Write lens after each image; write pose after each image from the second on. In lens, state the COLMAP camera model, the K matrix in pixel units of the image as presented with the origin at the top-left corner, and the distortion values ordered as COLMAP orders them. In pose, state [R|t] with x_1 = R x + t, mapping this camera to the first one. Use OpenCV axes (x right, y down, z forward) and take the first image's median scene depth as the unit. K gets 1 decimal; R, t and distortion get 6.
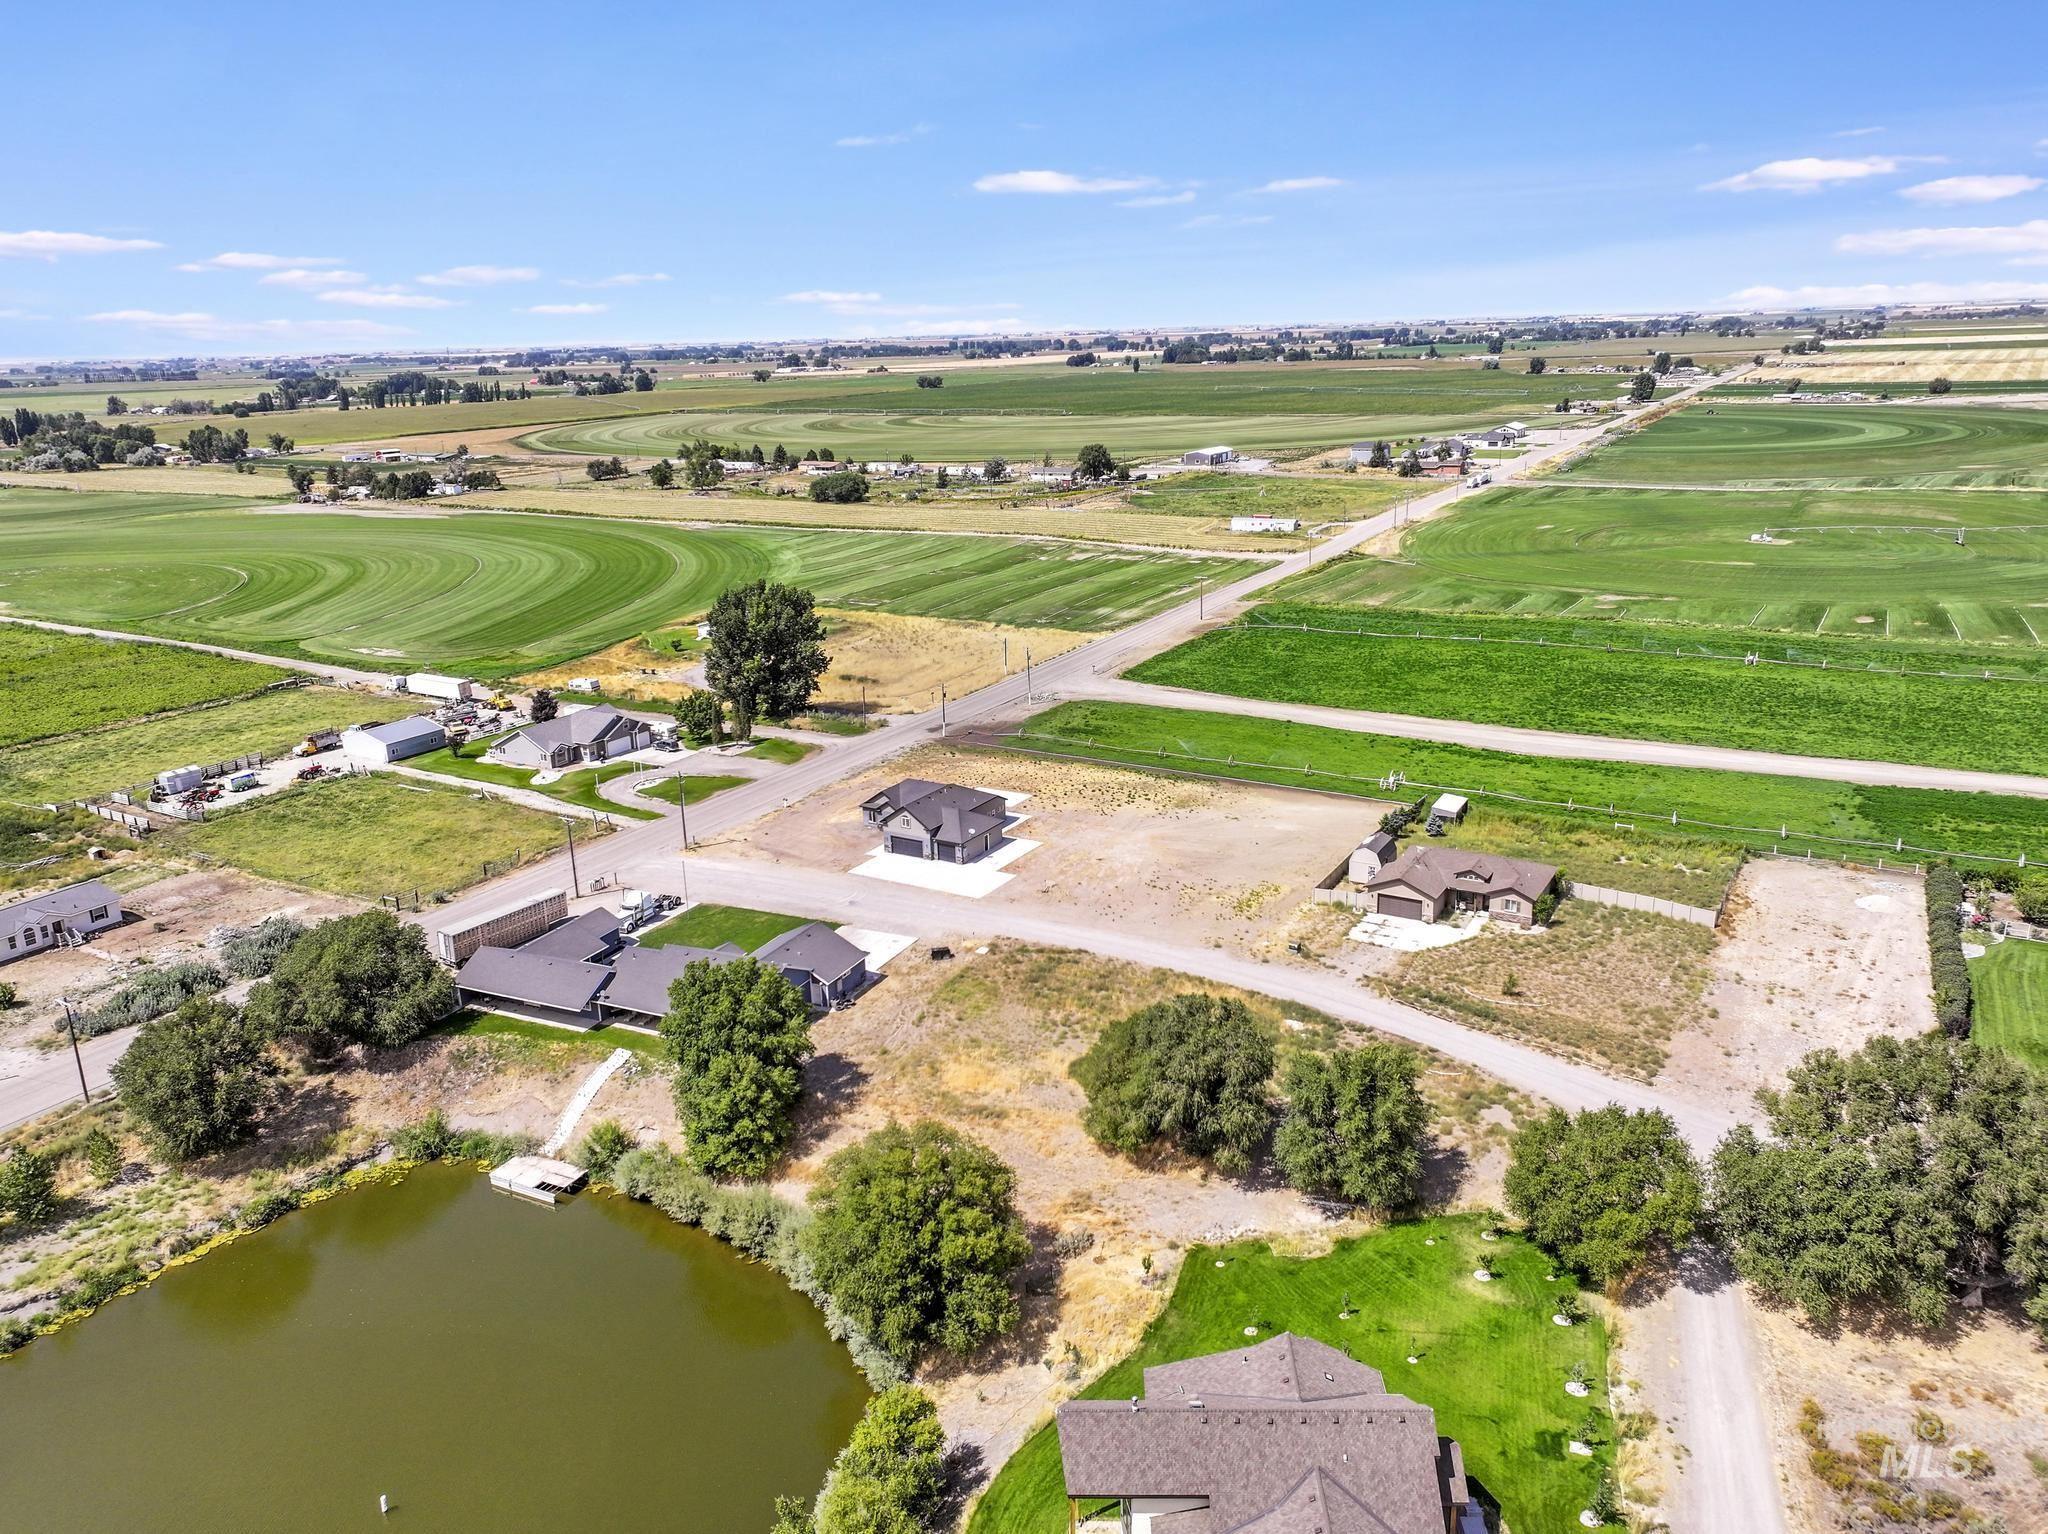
lens RADIAL K [[1469.0, 0, 1019.9], [0, 1469.0, 768.1], [0, 0, 1]] dist [0.007851, 0.009105]
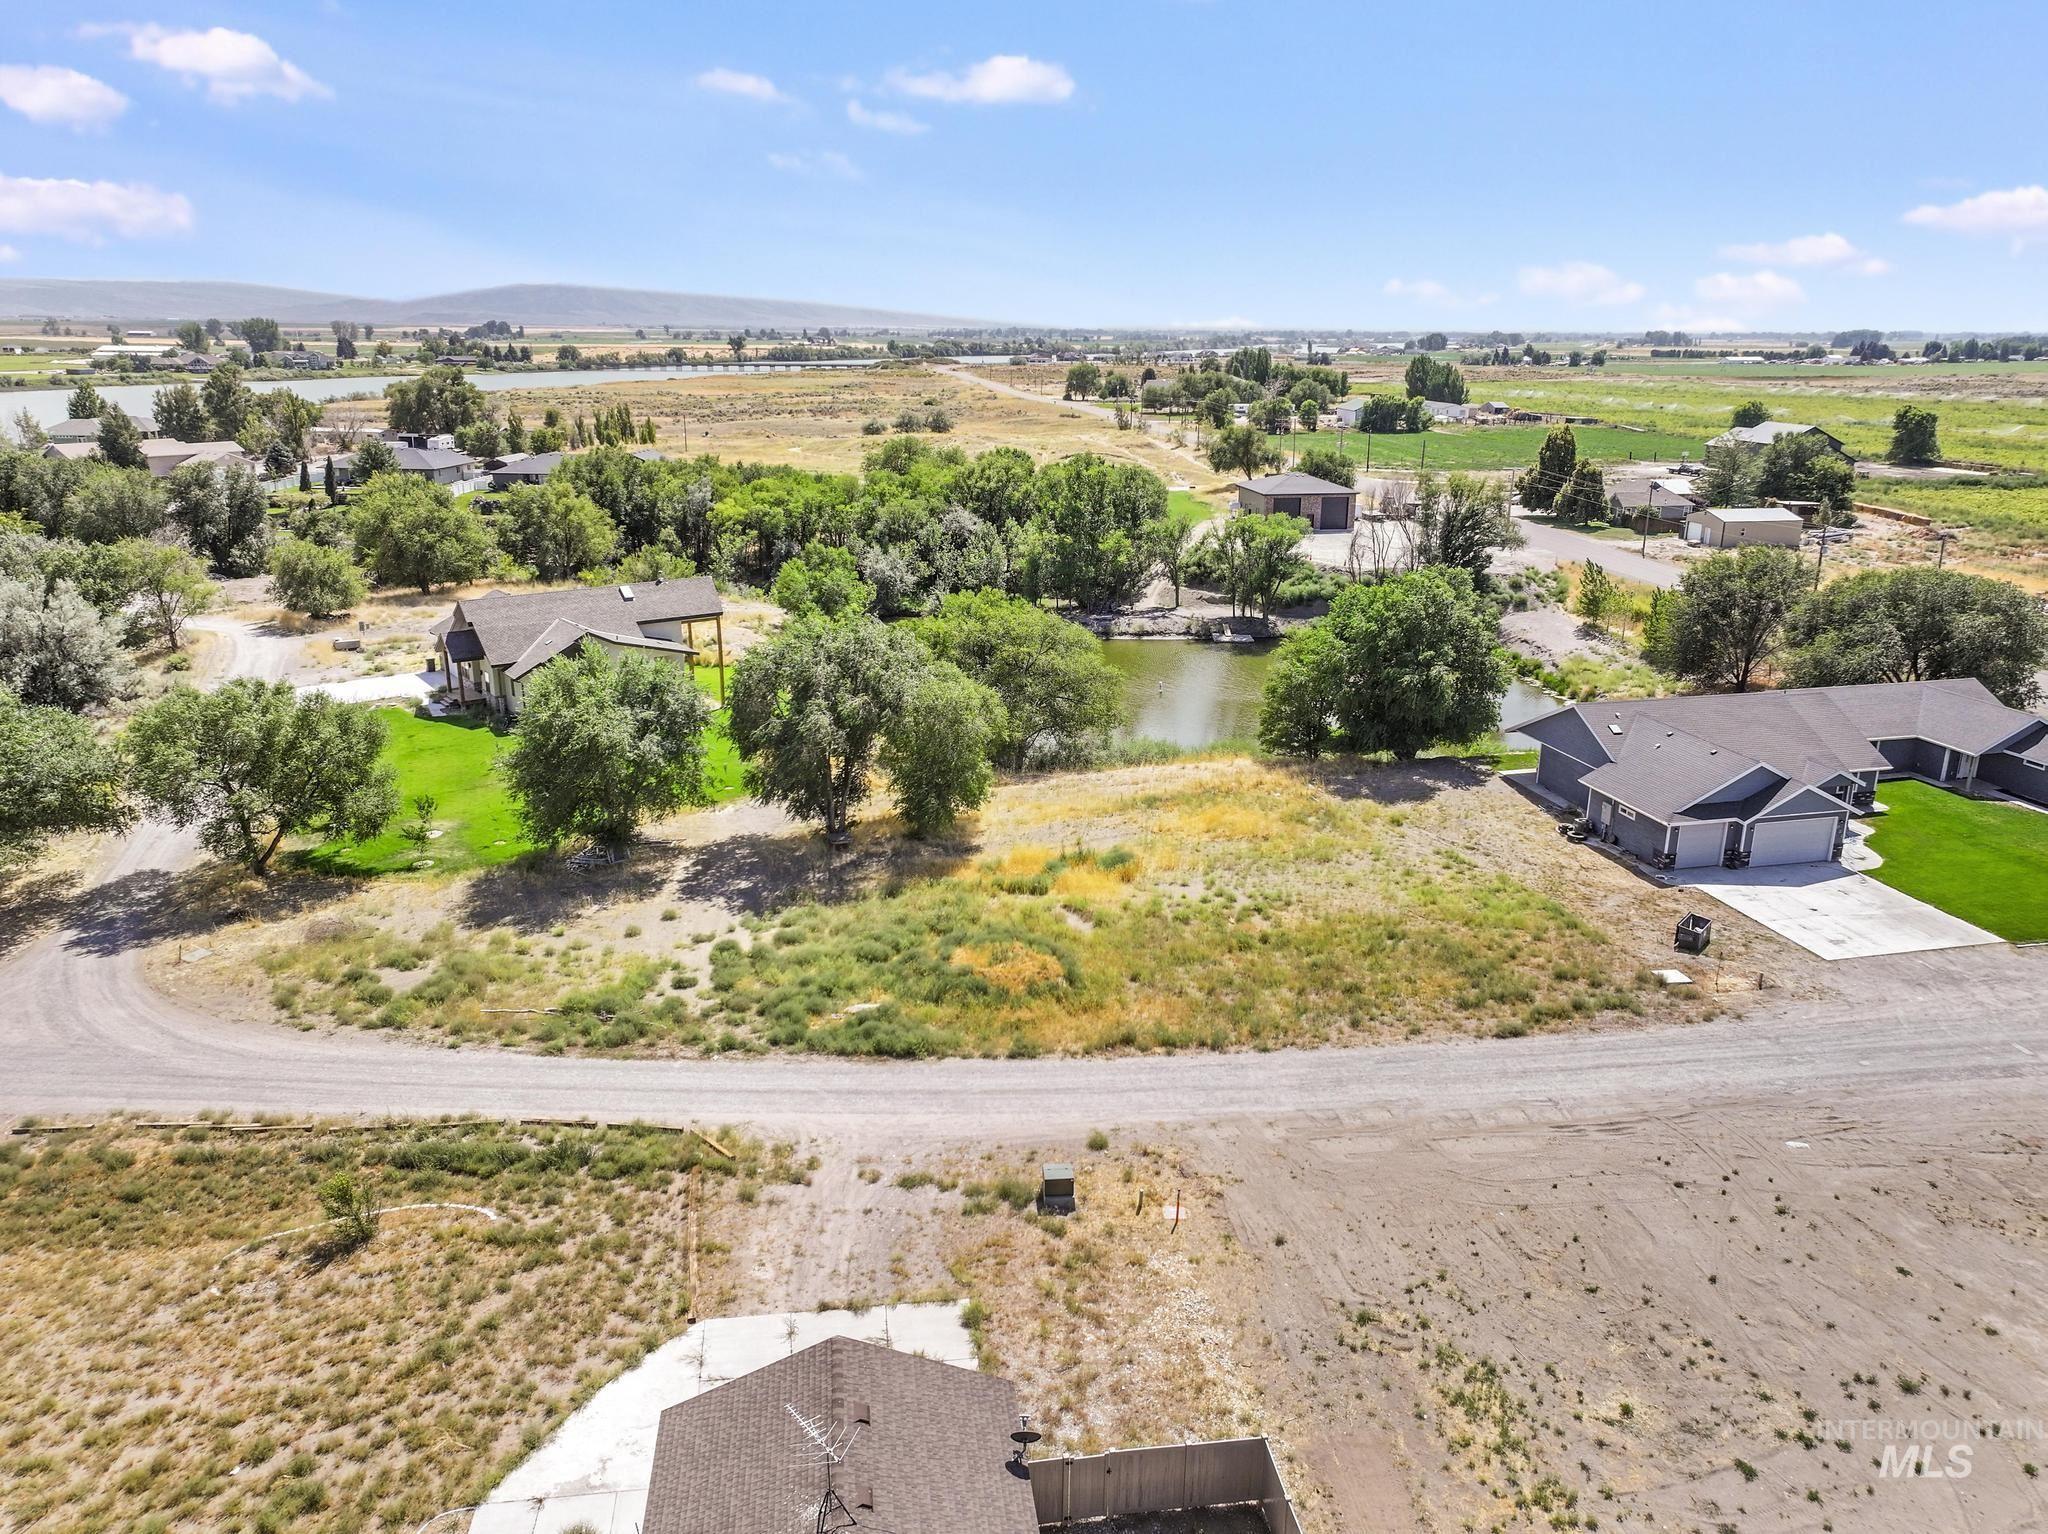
lens RADIAL K [[1434.8, 0, 1038.1], [0, 1434.8, 791.0], [0, 0, 1]] dist [0.002951, -0.002238]
pose [[-0.777182, 0.218502, -0.590123, 0.282434], [-0.160240, 0.838150, 0.521371, -0.085118], [0.608532, 0.499762, -0.616382, 0.918128]]
